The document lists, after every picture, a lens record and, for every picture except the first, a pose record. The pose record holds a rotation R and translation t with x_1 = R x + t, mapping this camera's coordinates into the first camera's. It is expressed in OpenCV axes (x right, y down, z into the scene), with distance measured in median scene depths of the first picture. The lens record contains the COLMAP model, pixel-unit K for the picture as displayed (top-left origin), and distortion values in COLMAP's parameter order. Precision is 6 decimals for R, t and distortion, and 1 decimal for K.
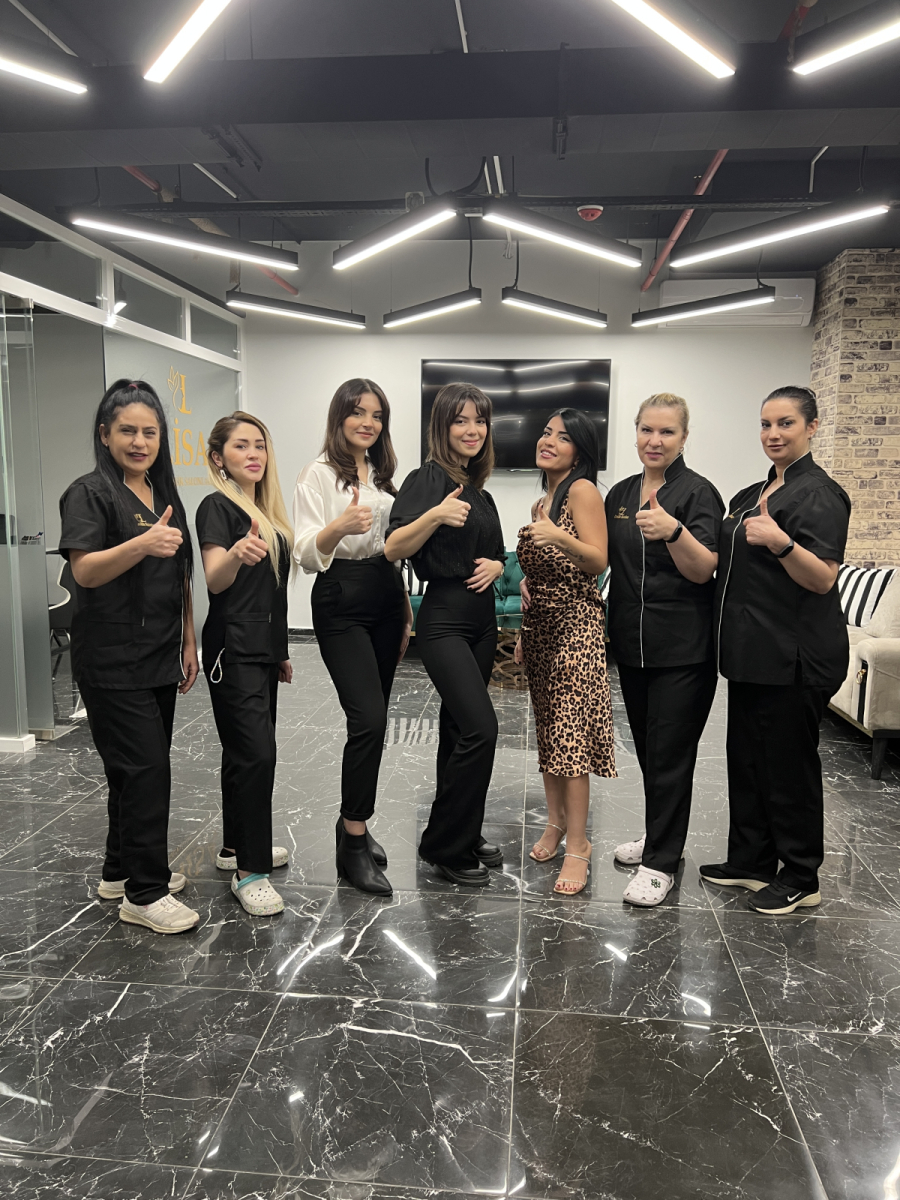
lens RADIAL K [[896.1, 0, 452.7], [0, 896.1, 600.3], [0, 0, 1]] dist [0.024439, -0.029225]
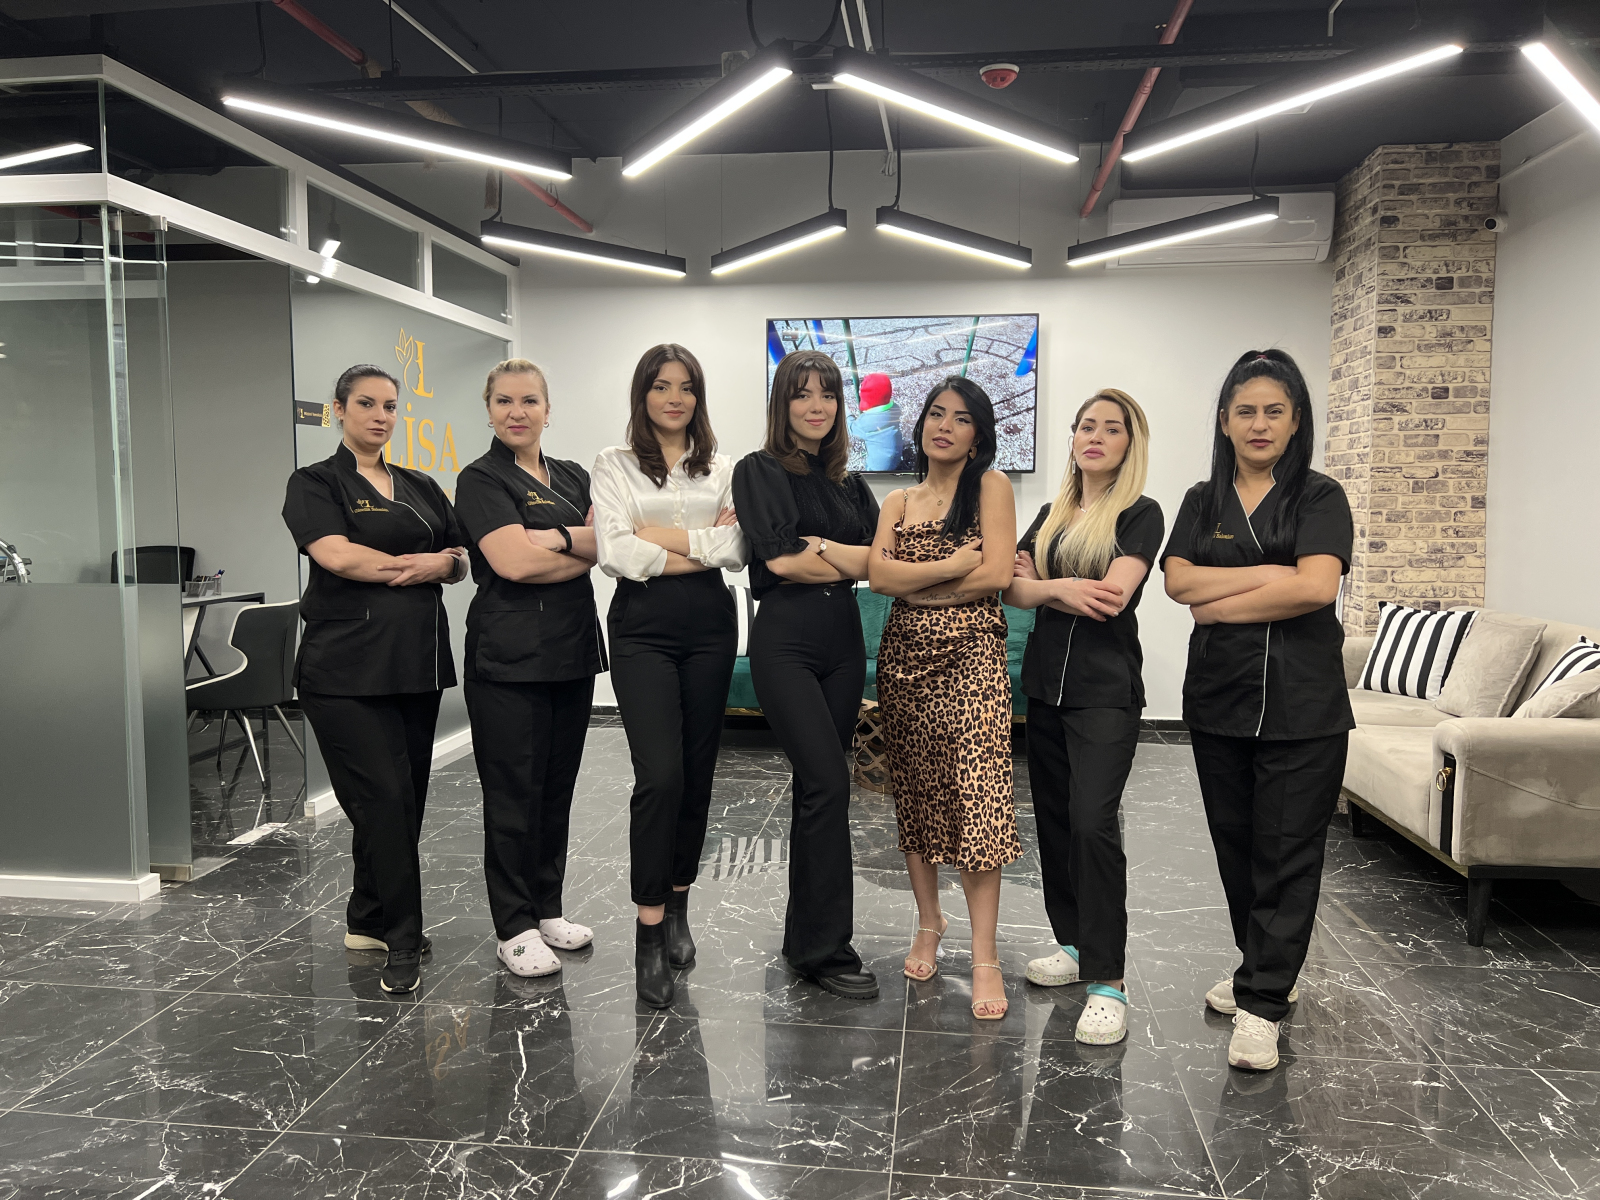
lens RADIAL K [[1194.8, 0, 803.6], [0, 1194.8, 591.2], [0, 0, 1]] dist [0.024439, -0.029225]
pose [[0.999543, -0.009123, -0.028831, 0.032166], [0.007332, 0.998073, -0.061614, 0.001981], [0.029337, 0.061375, 0.997684, 0.143049]]
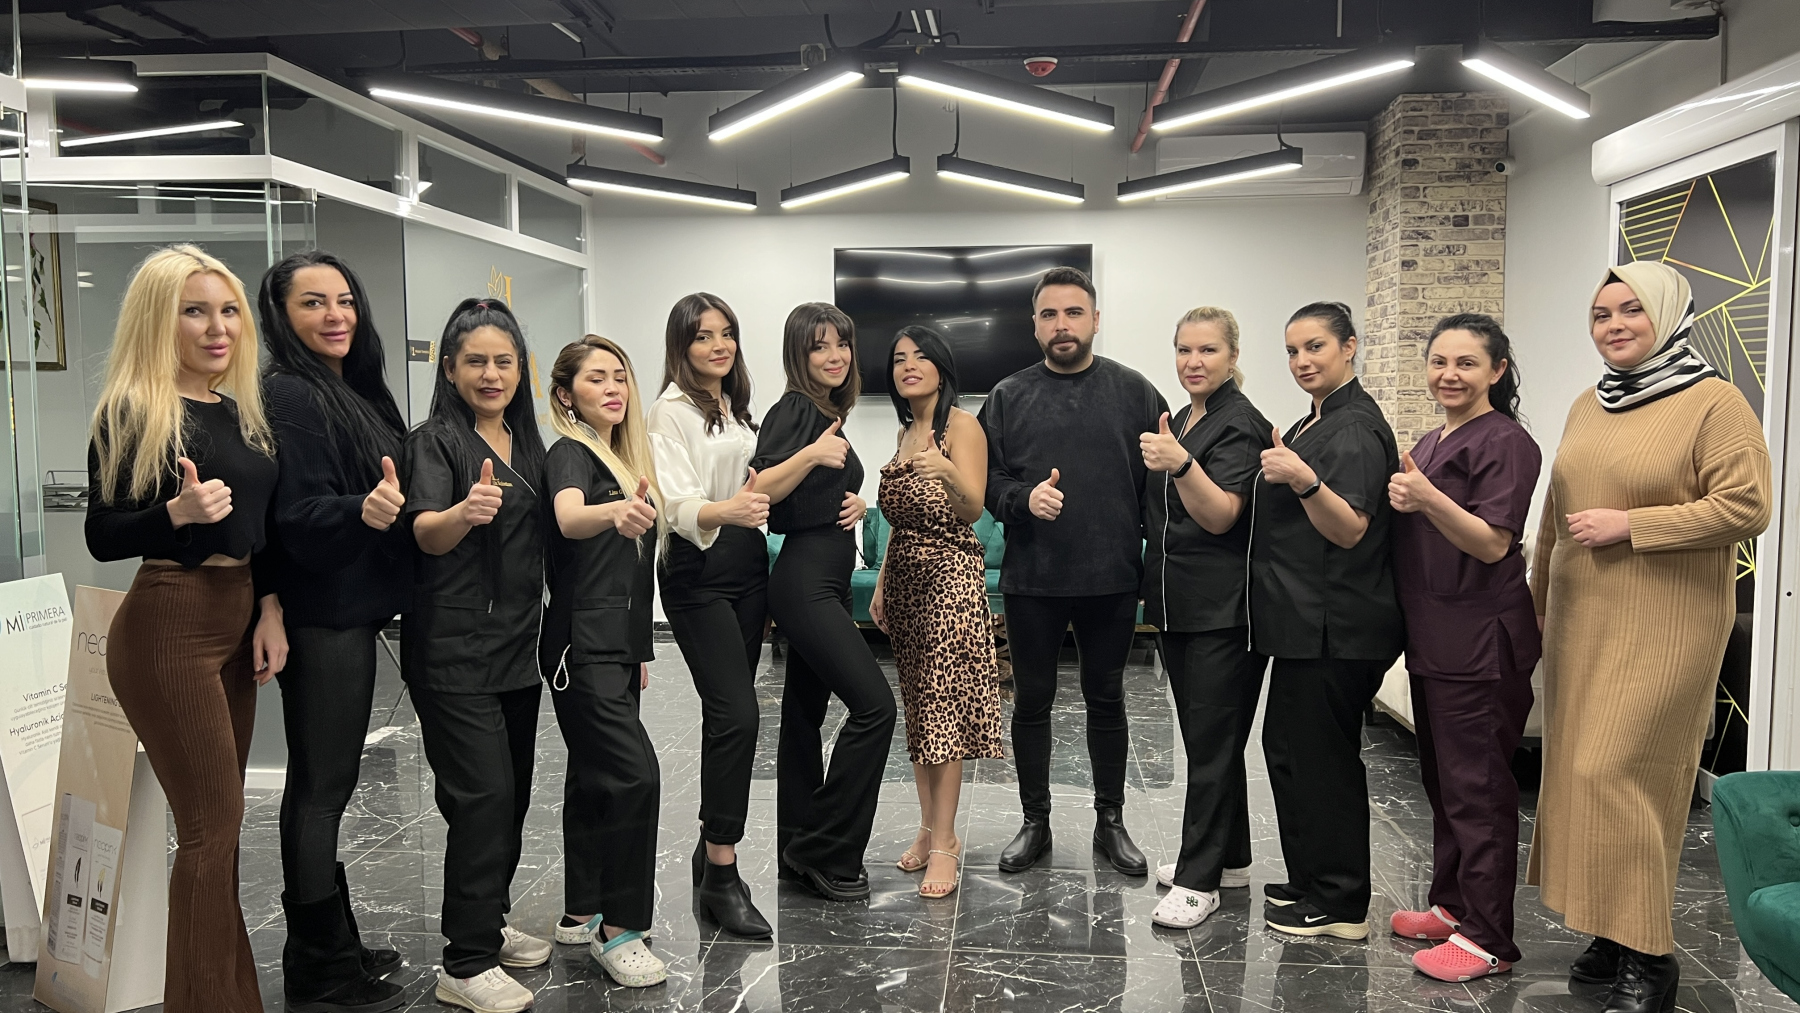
lens RADIAL K [[1343.9, 0, 900.6], [0, 1343.9, 496.0], [0, 0, 1]] dist [0.031243, -0.043402]
pose [[0.999852, -0.017167, -0.000754, 0.028730], [0.017077, 0.997564, -0.067636, 0.013021], [0.001914, 0.067613, 0.997710, -0.134132]]
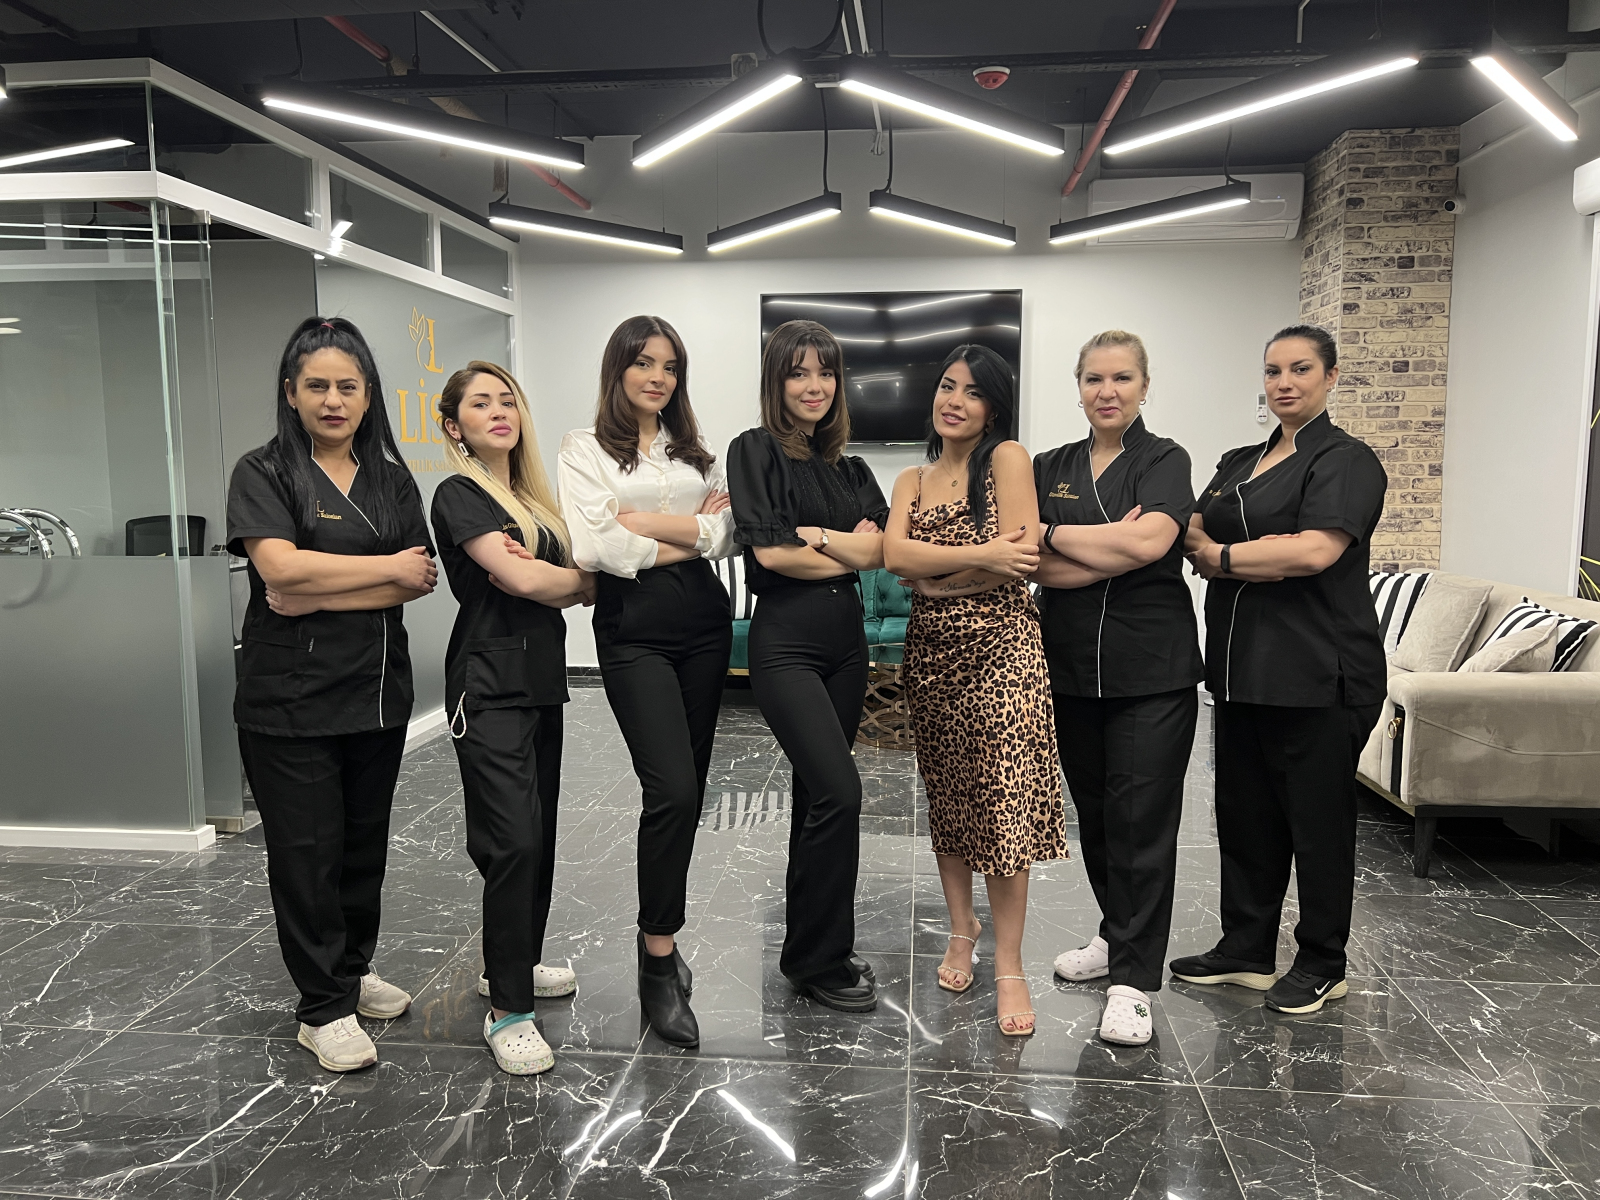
lens RADIAL K [[1194.8, 0, 797.8], [0, 1194.8, 590.0], [0, 0, 1]] dist [0.024439, -0.029225]
pose [[0.999831, -0.014004, -0.011909, 0.006038], [0.013660, 0.999500, -0.028527, -0.001864], [0.012303, 0.028359, 0.999522, 0.066694]]
